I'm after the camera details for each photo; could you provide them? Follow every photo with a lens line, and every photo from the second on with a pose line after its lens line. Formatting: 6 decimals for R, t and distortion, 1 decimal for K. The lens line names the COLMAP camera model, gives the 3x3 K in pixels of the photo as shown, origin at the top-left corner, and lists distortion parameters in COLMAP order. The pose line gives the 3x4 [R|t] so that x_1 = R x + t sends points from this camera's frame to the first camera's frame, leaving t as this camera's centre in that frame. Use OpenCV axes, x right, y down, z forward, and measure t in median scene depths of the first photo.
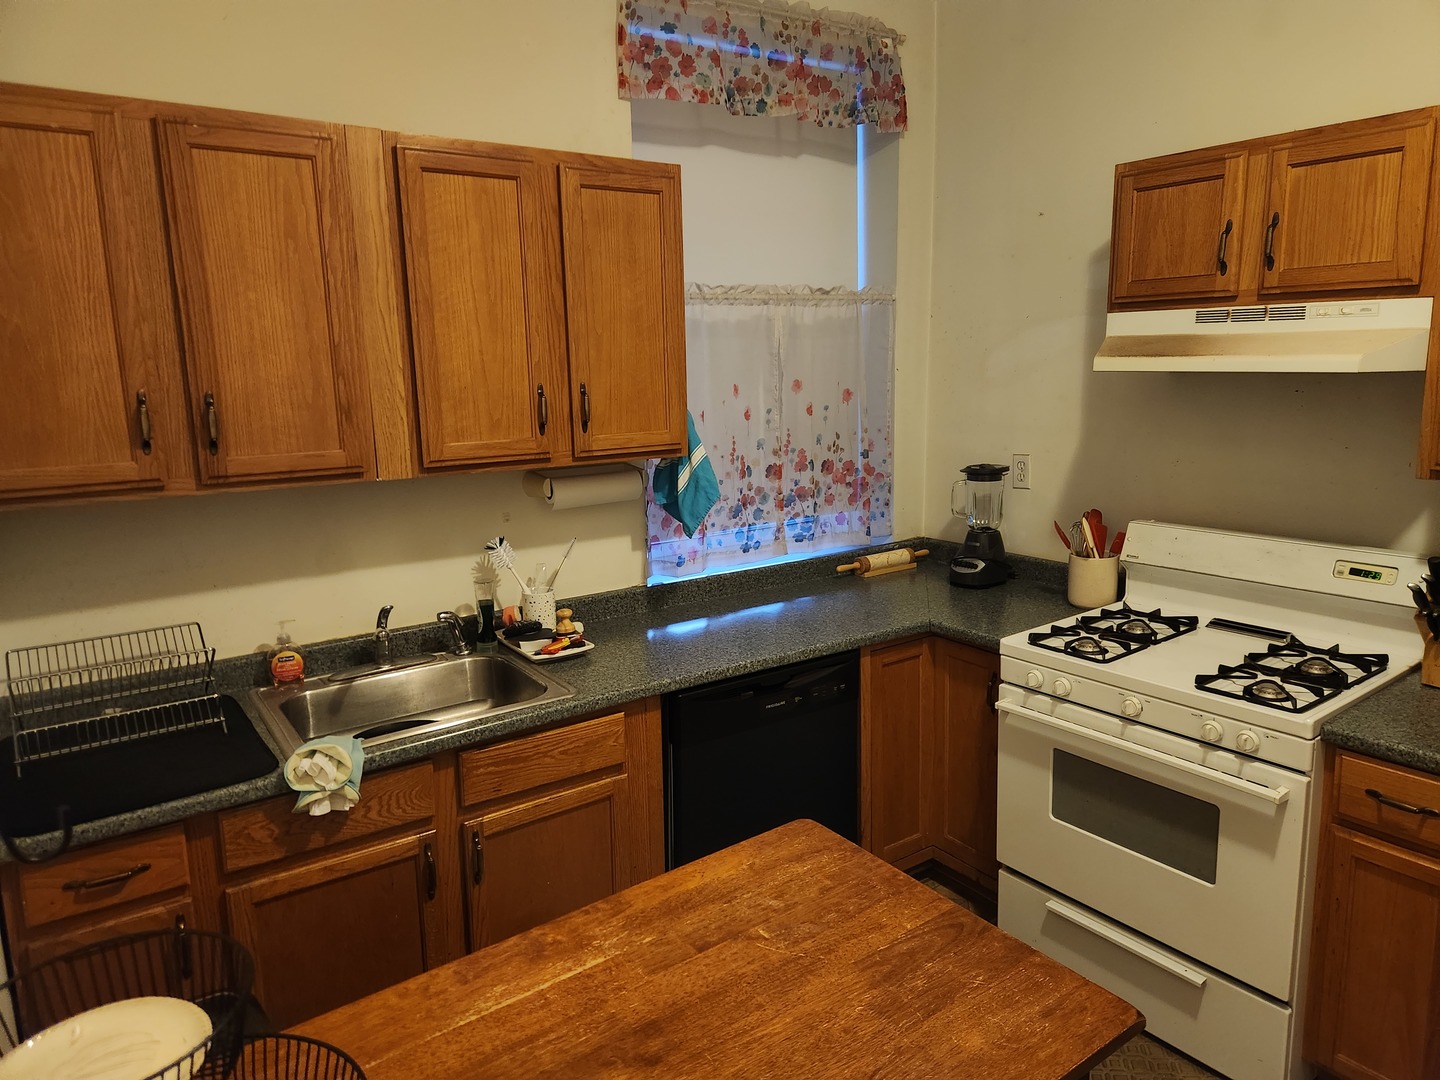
lens RADIAL K [[958.1, 0, 728.9], [0, 958.1, 531.0], [0, 0, 1]] dist [0.075675, -0.070681]
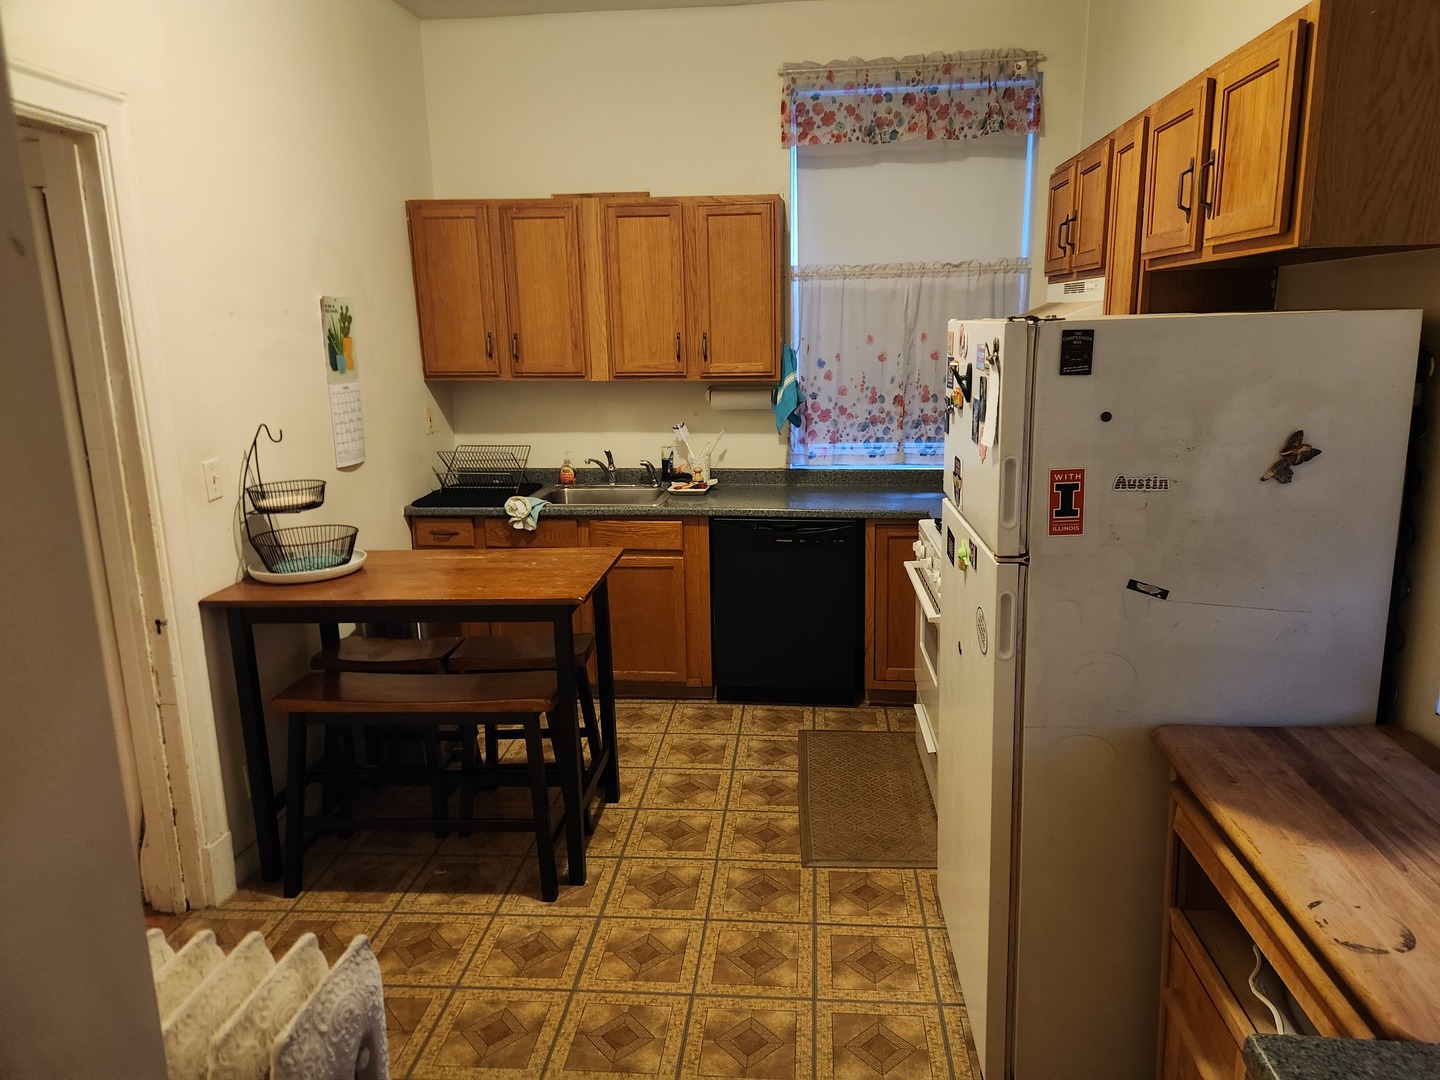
lens RADIAL K [[958.1, 0, 728.9], [0, 958.1, 531.0], [0, 0, 1]] dist [0.075675, -0.070681]
pose [[0.763063, 0.149268, -0.628851, 0.891282], [-0.117941, 0.988787, 0.091592, 0.029697], [0.635472, 0.004277, 0.772112, -0.251439]]
